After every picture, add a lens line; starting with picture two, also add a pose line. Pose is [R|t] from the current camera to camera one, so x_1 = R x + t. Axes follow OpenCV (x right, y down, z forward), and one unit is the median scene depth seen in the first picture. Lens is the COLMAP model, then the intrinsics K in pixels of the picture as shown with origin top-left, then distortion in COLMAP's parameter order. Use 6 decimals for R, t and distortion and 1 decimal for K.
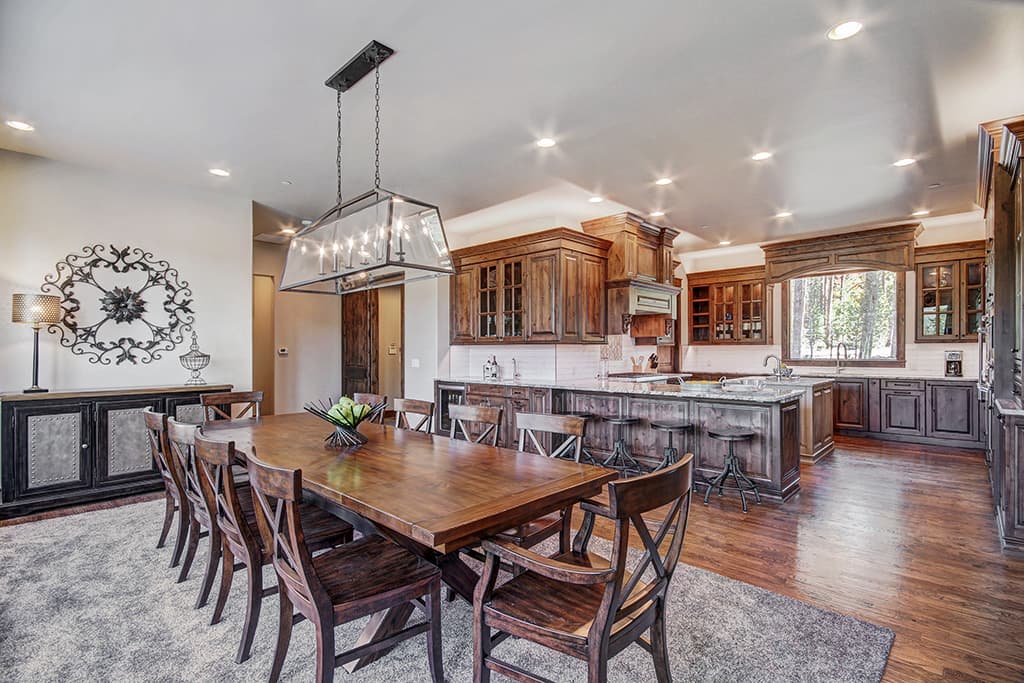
lens RADIAL K [[479.4, 0, 511.0], [0, 479.4, 348.7], [0, 0, 1]] dist [-0.001844, -0.001544]
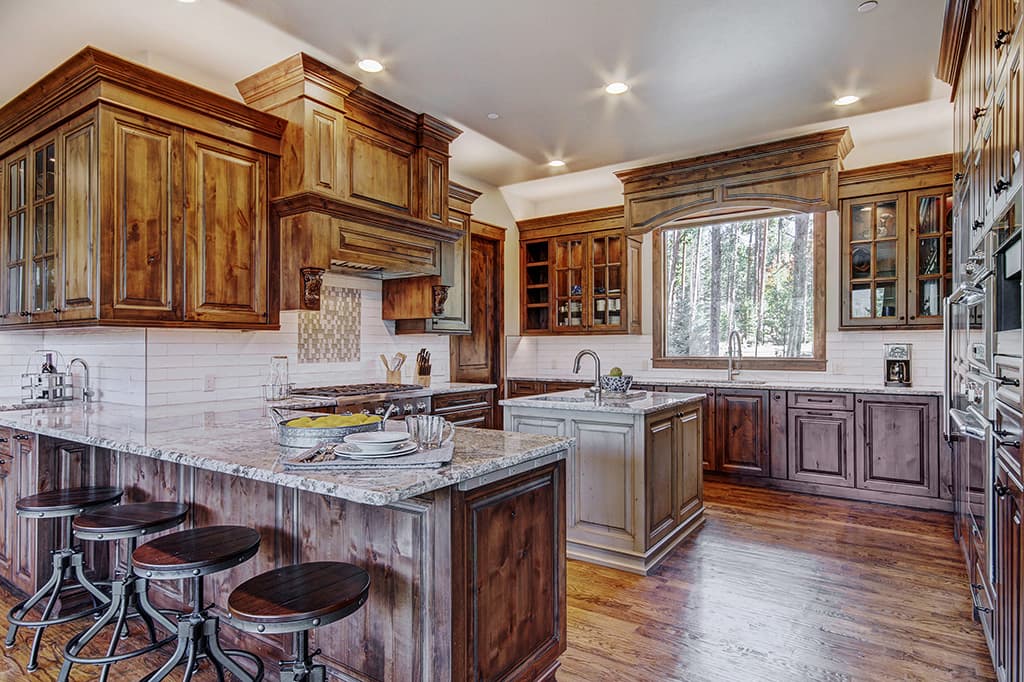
lens RADIAL K [[571.4, 0, 511.6], [0, 571.4, 341.8], [0, 0, 1]] dist [0.022455, 0.004542]
pose [[0.986330, 0.001351, 0.164774, 0.316698], [-0.000539, 0.999987, -0.004977, 0.006027], [-0.164779, 0.004820, 0.986319, 0.351038]]
